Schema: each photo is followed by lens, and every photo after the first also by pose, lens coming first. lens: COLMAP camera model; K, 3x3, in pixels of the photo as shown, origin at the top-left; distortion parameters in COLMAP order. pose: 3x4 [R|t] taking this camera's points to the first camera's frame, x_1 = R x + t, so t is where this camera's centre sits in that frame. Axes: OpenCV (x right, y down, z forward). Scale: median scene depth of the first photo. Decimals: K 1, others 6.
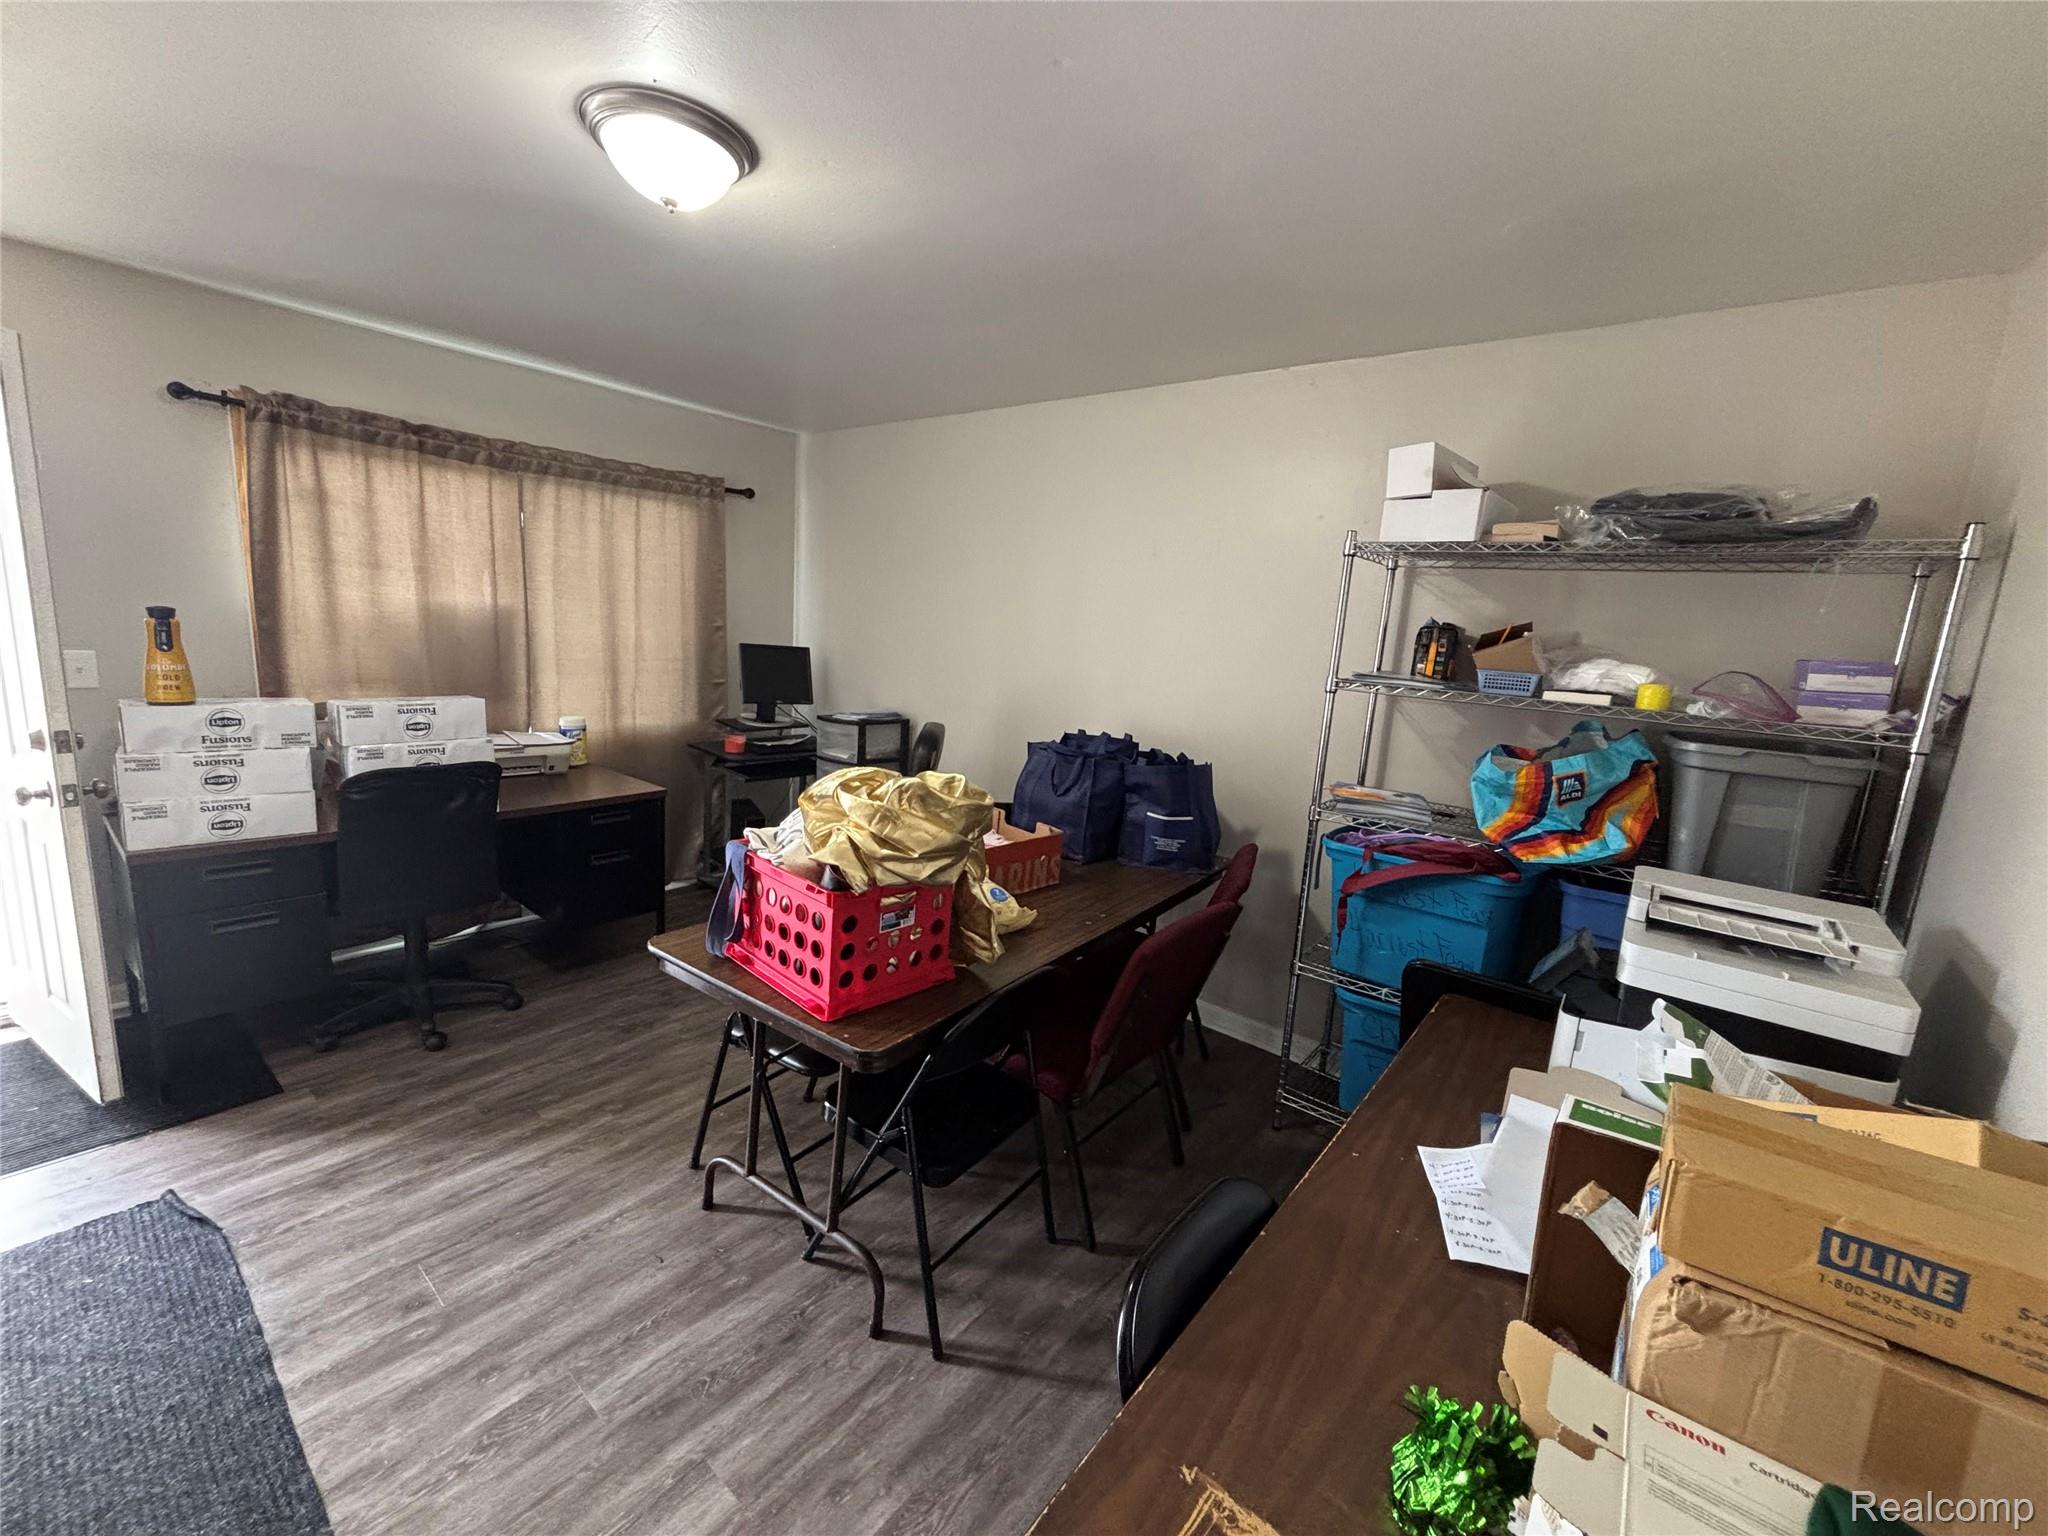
lens RADIAL K [[827.2, 0, 1024.0], [0, 827.2, 768.0], [0, 0, 1]] dist [-0.001035, -0.000008]
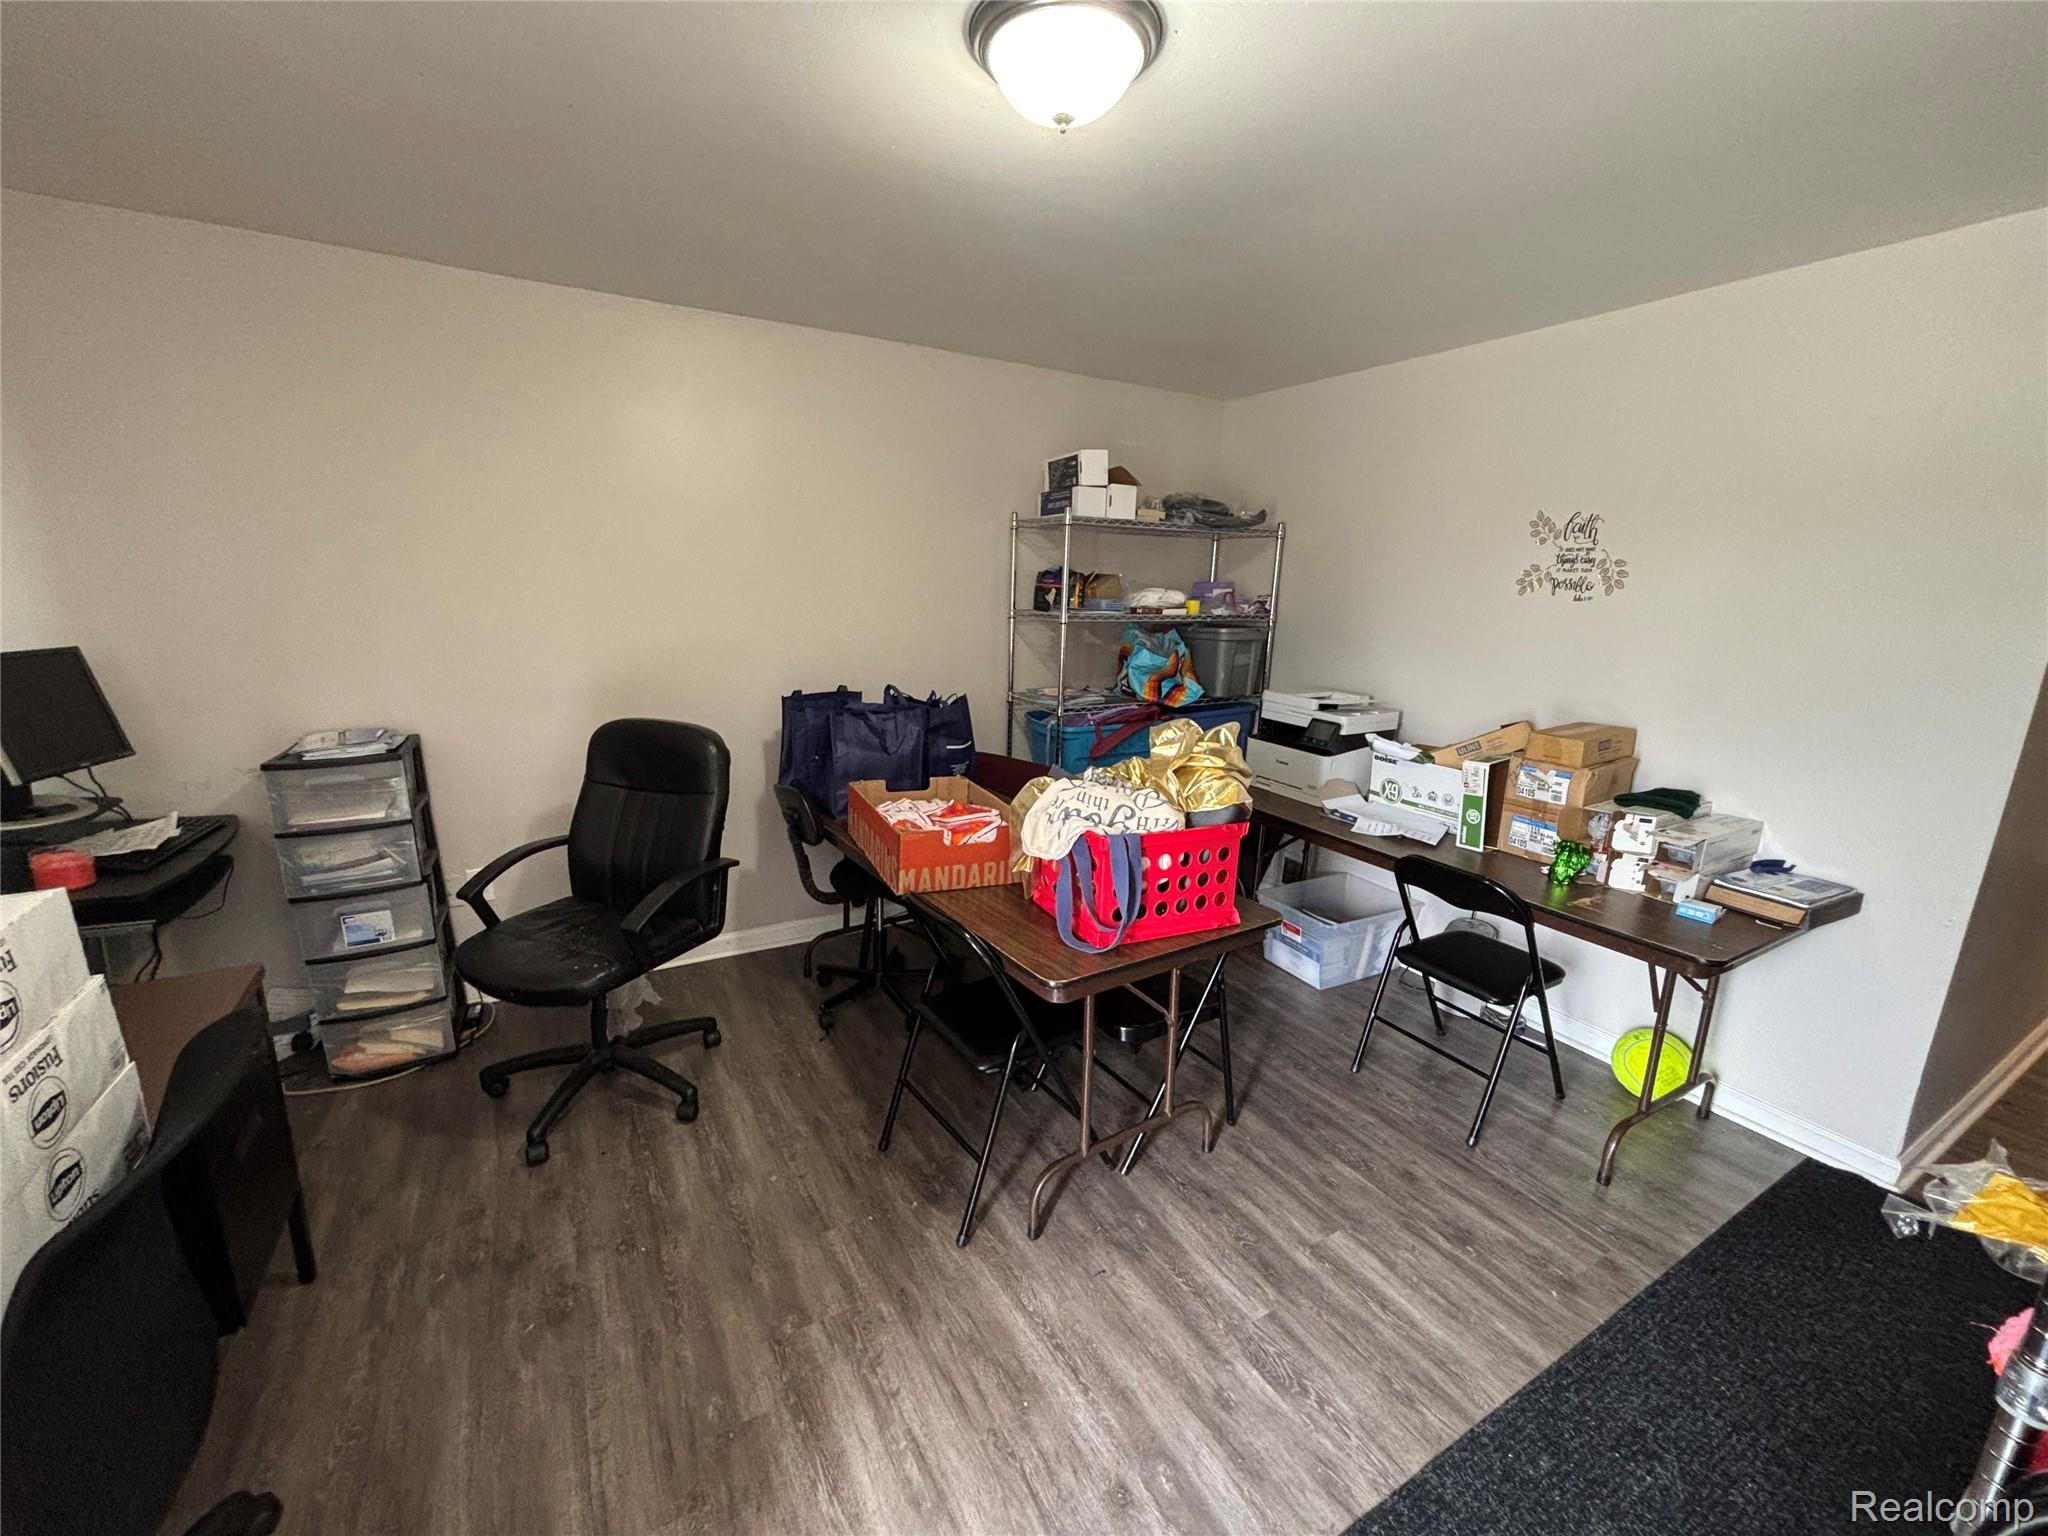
lens RADIAL K [[827.2, 0, 1024.0], [0, 827.2, 768.0], [0, 0, 1]] dist [-0.001035, -0.000008]
pose [[0.360555, -0.270531, 0.892644, -1.293555], [0.163589, 0.960522, 0.225027, -0.245937], [-0.918280, 0.064892, 0.390577, 0.709970]]
